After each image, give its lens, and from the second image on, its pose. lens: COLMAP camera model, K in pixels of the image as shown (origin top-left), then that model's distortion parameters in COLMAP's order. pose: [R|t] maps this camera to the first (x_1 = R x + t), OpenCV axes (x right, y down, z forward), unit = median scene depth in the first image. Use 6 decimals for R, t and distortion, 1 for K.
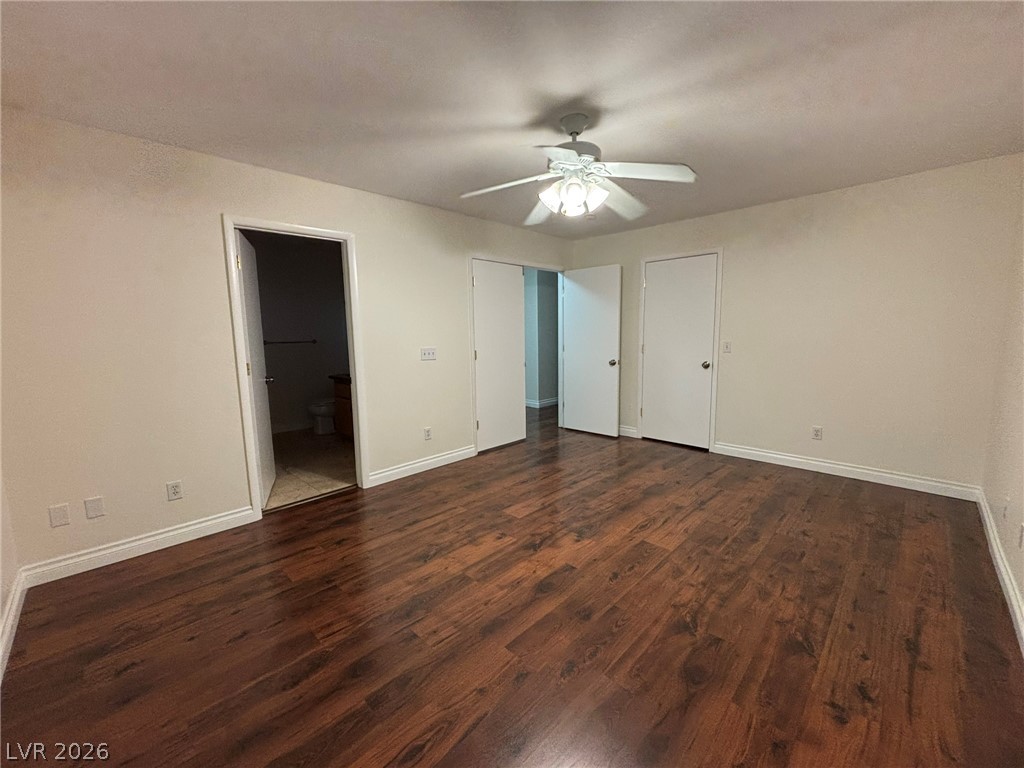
lens RADIAL K [[412.6, 0, 508.2], [0, 412.6, 382.6], [0, 0, 1]] dist [0.006938, 0.000188]
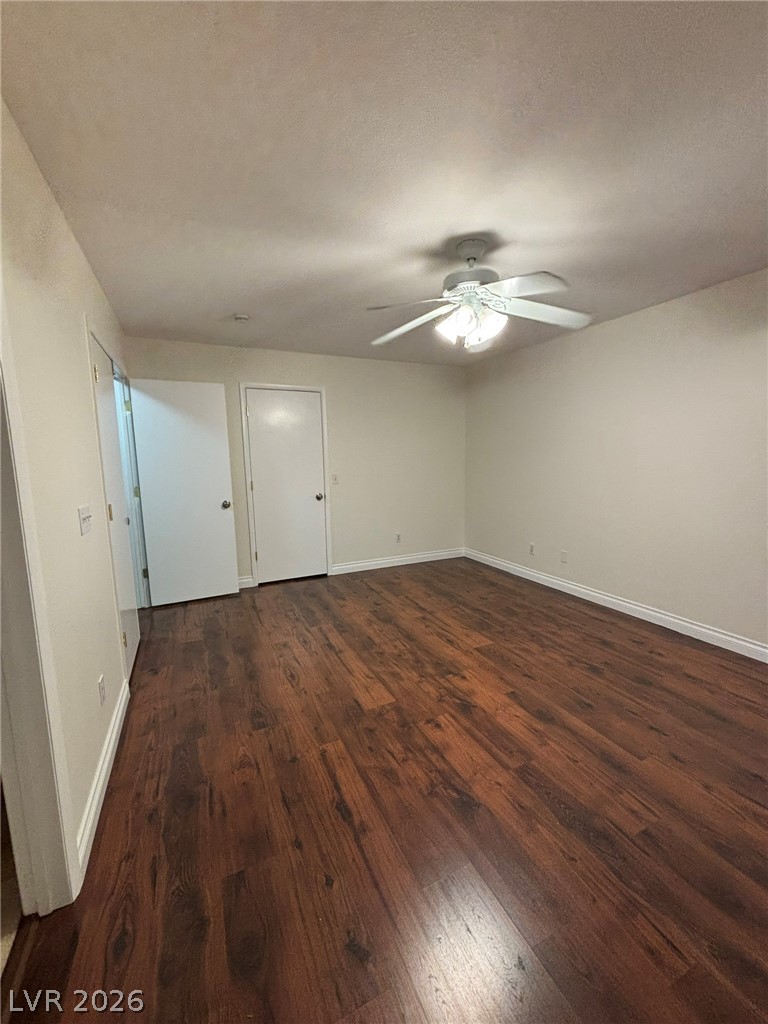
lens RADIAL K [[412.6, 0, 385.5], [0, 412.6, 511.7], [0, 0, 1]] dist [0.006938, 0.000188]
pose [[0.331197, -0.120569, 0.935827, -0.726179], [0.127479, 0.988427, 0.082230, -0.108954], [-0.934910, 0.092064, 0.342734, 0.749113]]
